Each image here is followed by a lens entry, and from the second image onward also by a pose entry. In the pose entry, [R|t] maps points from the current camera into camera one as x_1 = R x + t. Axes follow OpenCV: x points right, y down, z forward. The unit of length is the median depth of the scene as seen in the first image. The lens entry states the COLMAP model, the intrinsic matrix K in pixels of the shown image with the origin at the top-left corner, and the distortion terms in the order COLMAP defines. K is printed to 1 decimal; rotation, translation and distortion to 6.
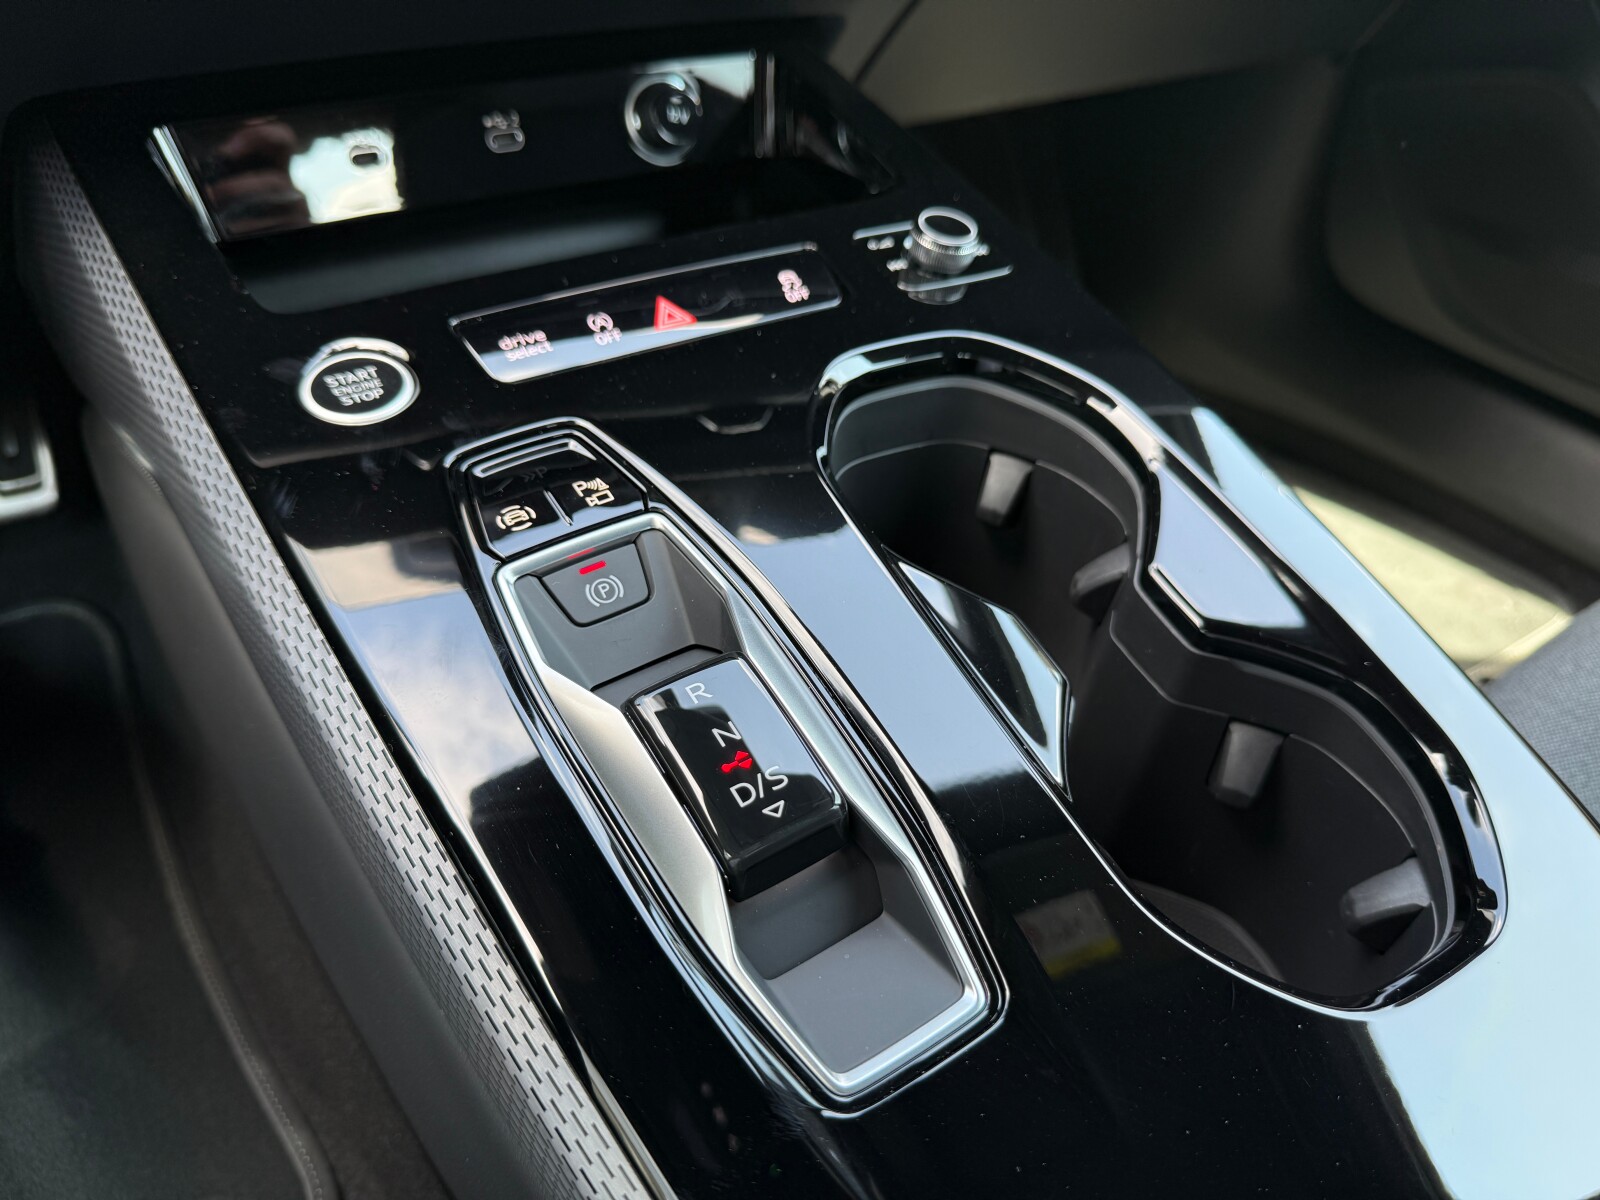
lens RADIAL K [[1139.1, 0, 795.2], [0, 1139.1, 624.5], [0, 0, 1]] dist [0.044009, -0.066711]
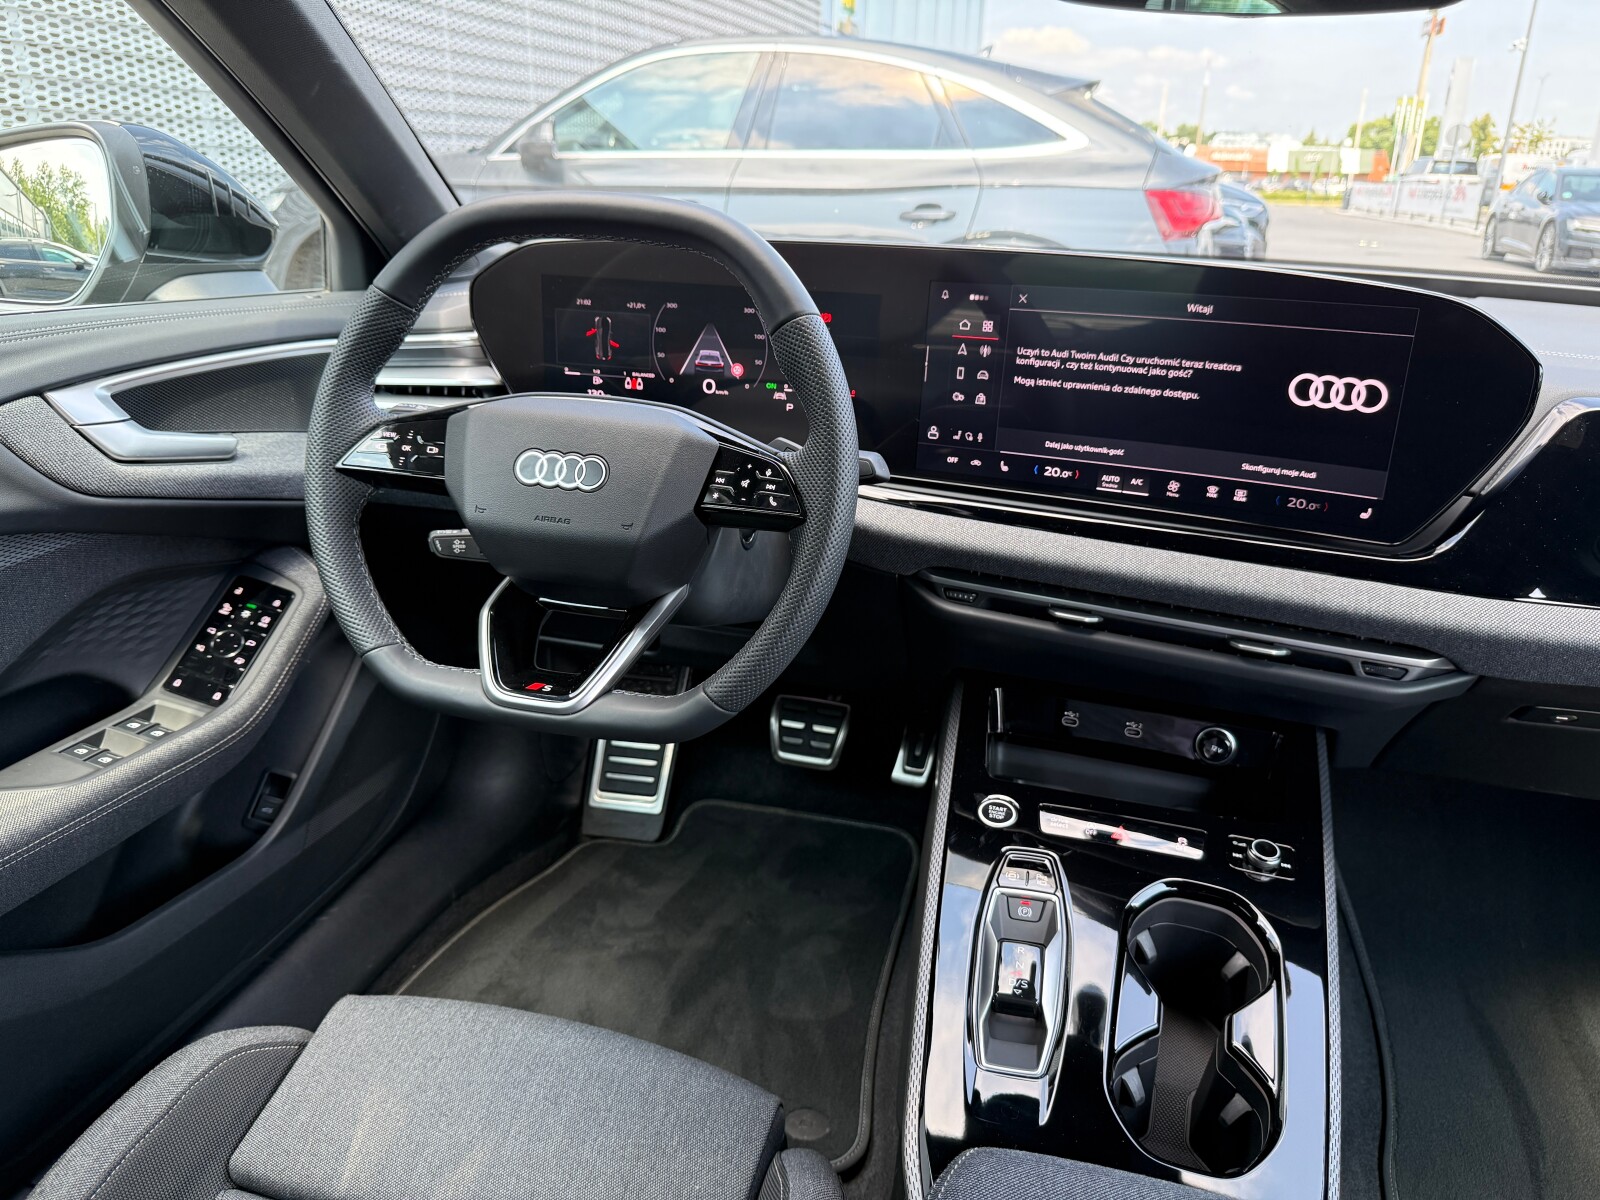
lens RADIAL K [[1139.1, 0, 796.5], [0, 1139.1, 604.1], [0, 0, 1]] dist [0.044009, -0.066711]
pose [[0.683538, 0.264438, -0.680329, 1.087478], [-0.475637, 0.868373, -0.140351, -0.021196], [0.553665, 0.419525, 0.719342, -1.569334]]
